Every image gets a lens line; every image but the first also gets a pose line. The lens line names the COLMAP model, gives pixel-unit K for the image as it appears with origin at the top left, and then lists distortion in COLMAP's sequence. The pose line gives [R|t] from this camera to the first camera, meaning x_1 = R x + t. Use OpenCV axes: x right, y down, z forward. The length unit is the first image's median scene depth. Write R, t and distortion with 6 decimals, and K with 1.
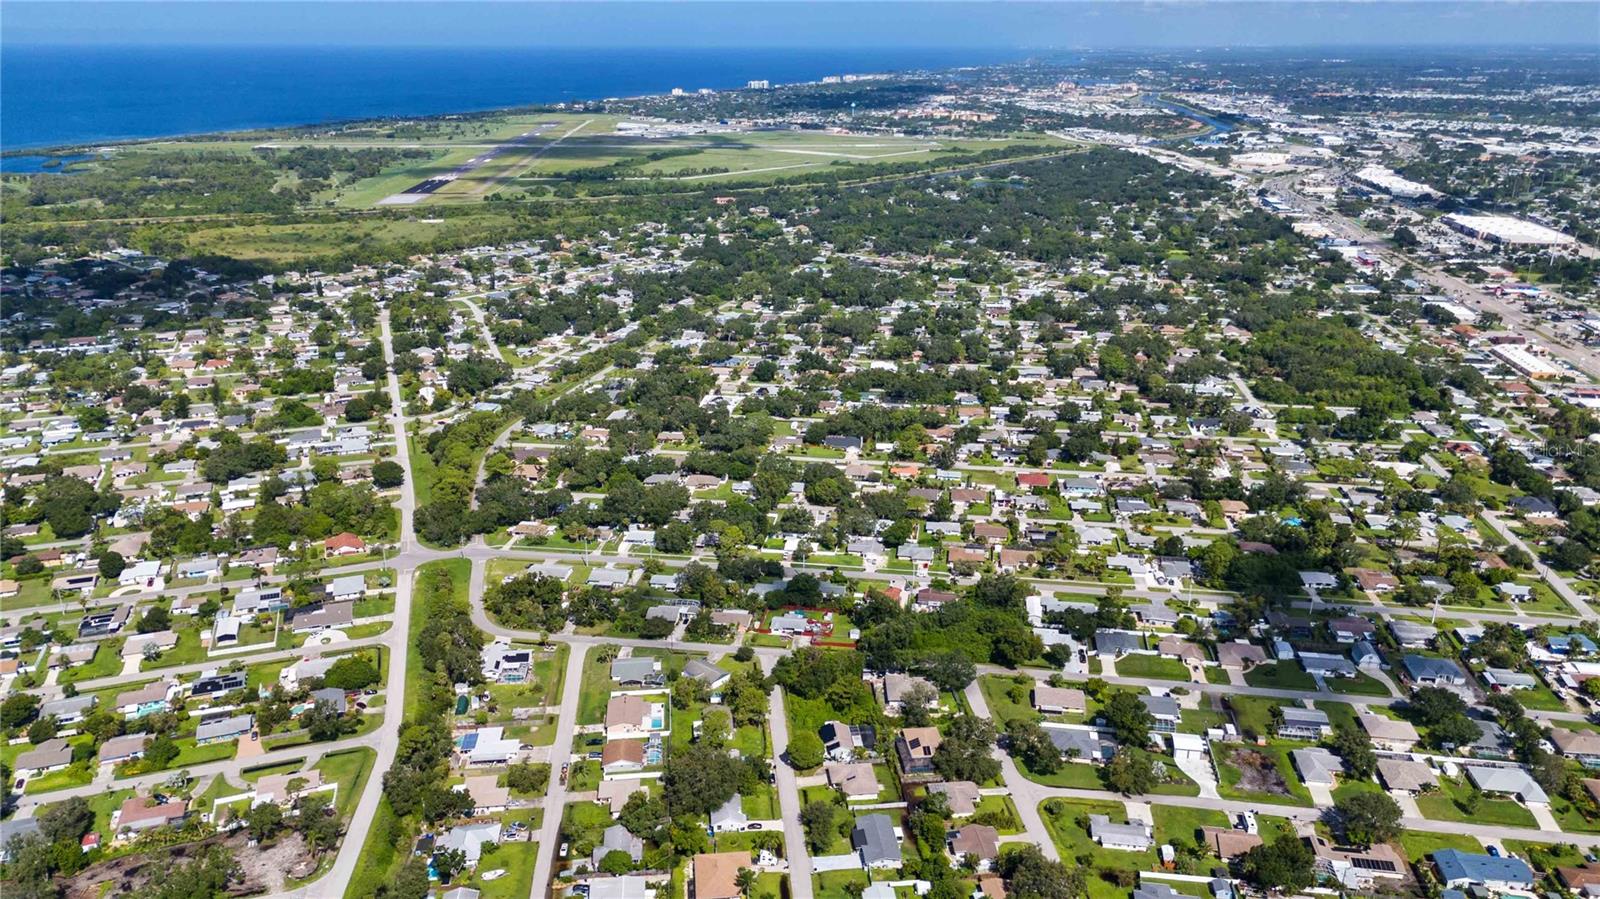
lens RADIAL K [[1175.4, 0, 800.0], [0, 1175.4, 449.5], [0, 0, 1]] dist [0.067331, -0.061625]
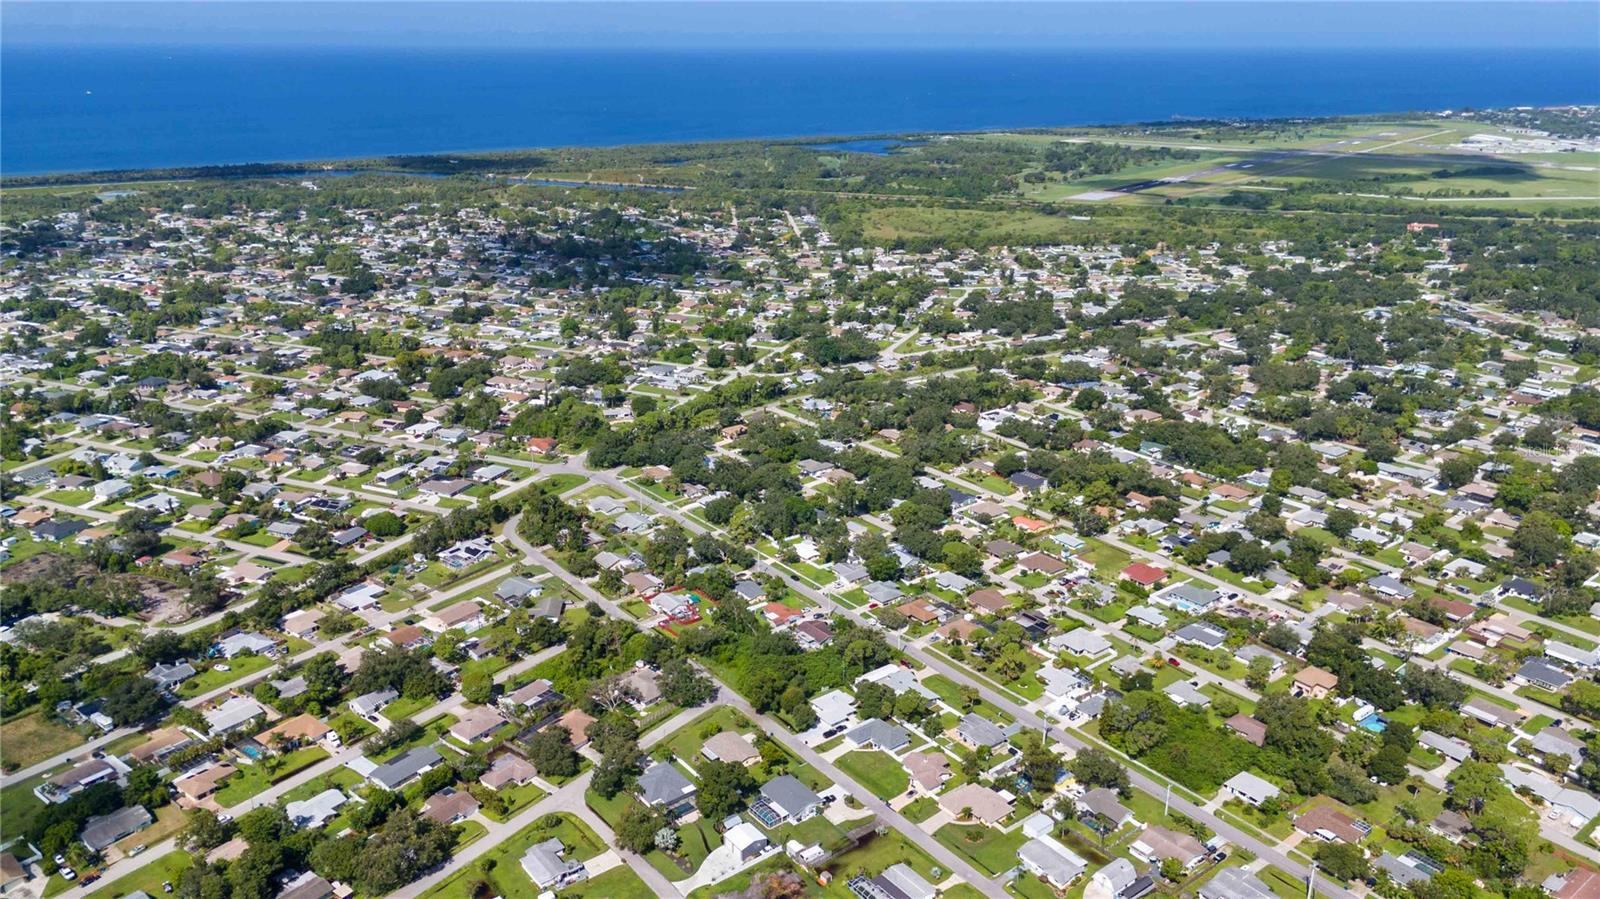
lens RADIAL K [[1175.4, 0, 800.0], [0, 1175.4, 449.5], [0, 0, 1]] dist [0.067331, -0.061625]
pose [[0.725353, 0.228146, -0.649471, 0.546997], [-0.229191, 0.969692, 0.084665, -0.073568], [0.649103, 0.087441, 0.755658, 0.214946]]
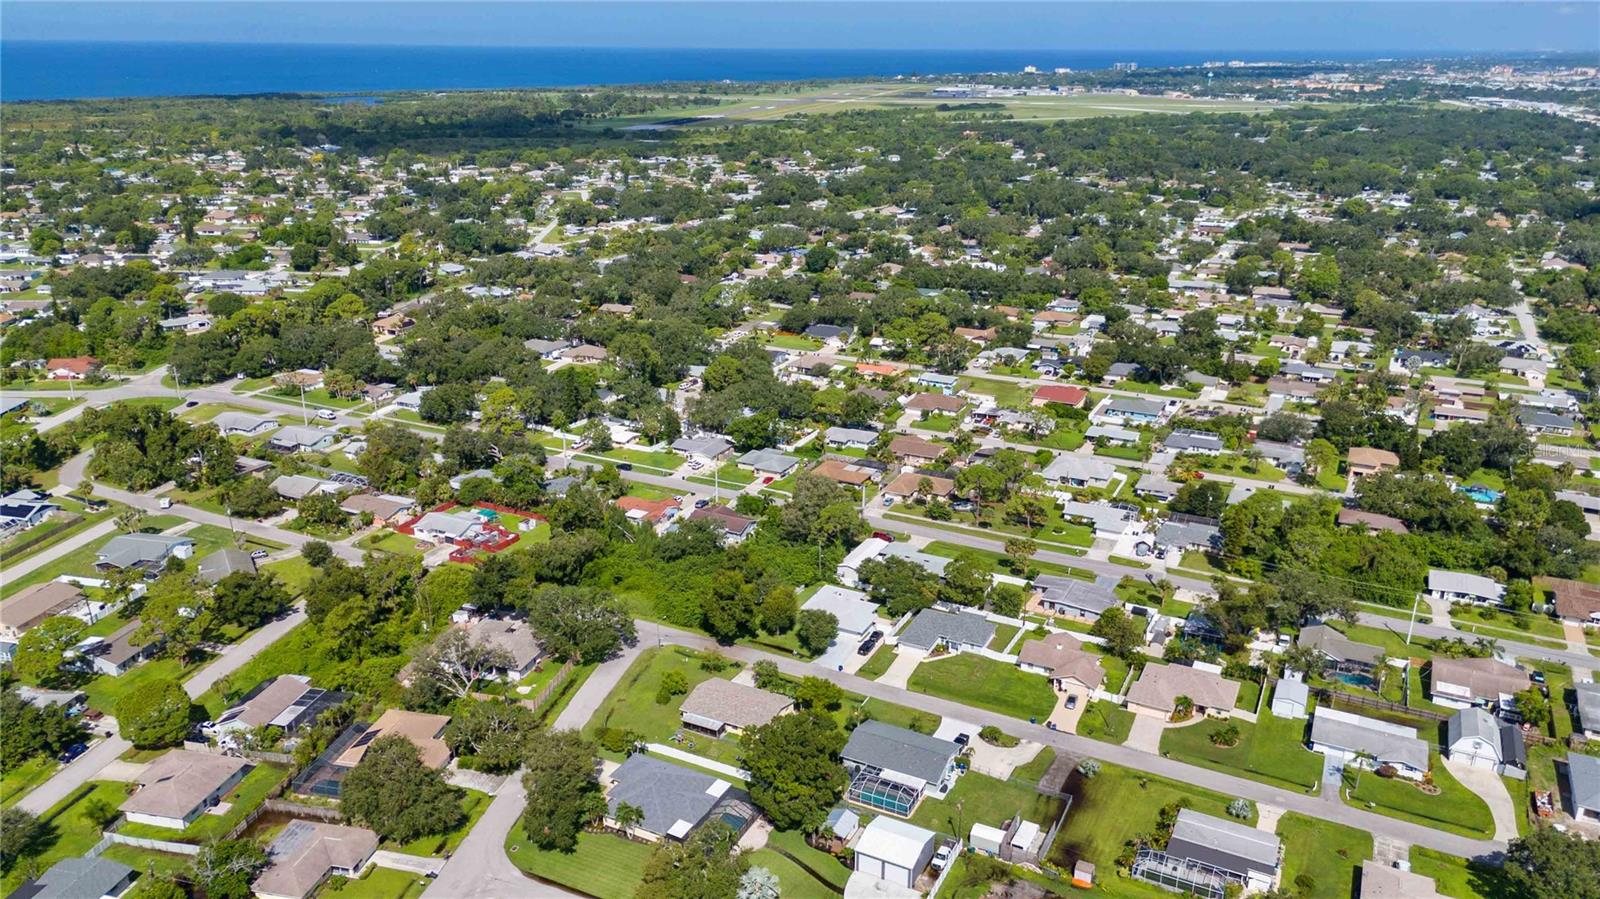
lens RADIAL K [[1175.4, 0, 800.0], [0, 1175.4, 449.5], [0, 0, 1]] dist [0.067331, -0.061625]
pose [[0.949447, 0.108081, -0.294736, 0.258598], [-0.109601, 0.993910, 0.011406, 0.063501], [0.294174, 0.021474, 0.955511, 0.358908]]
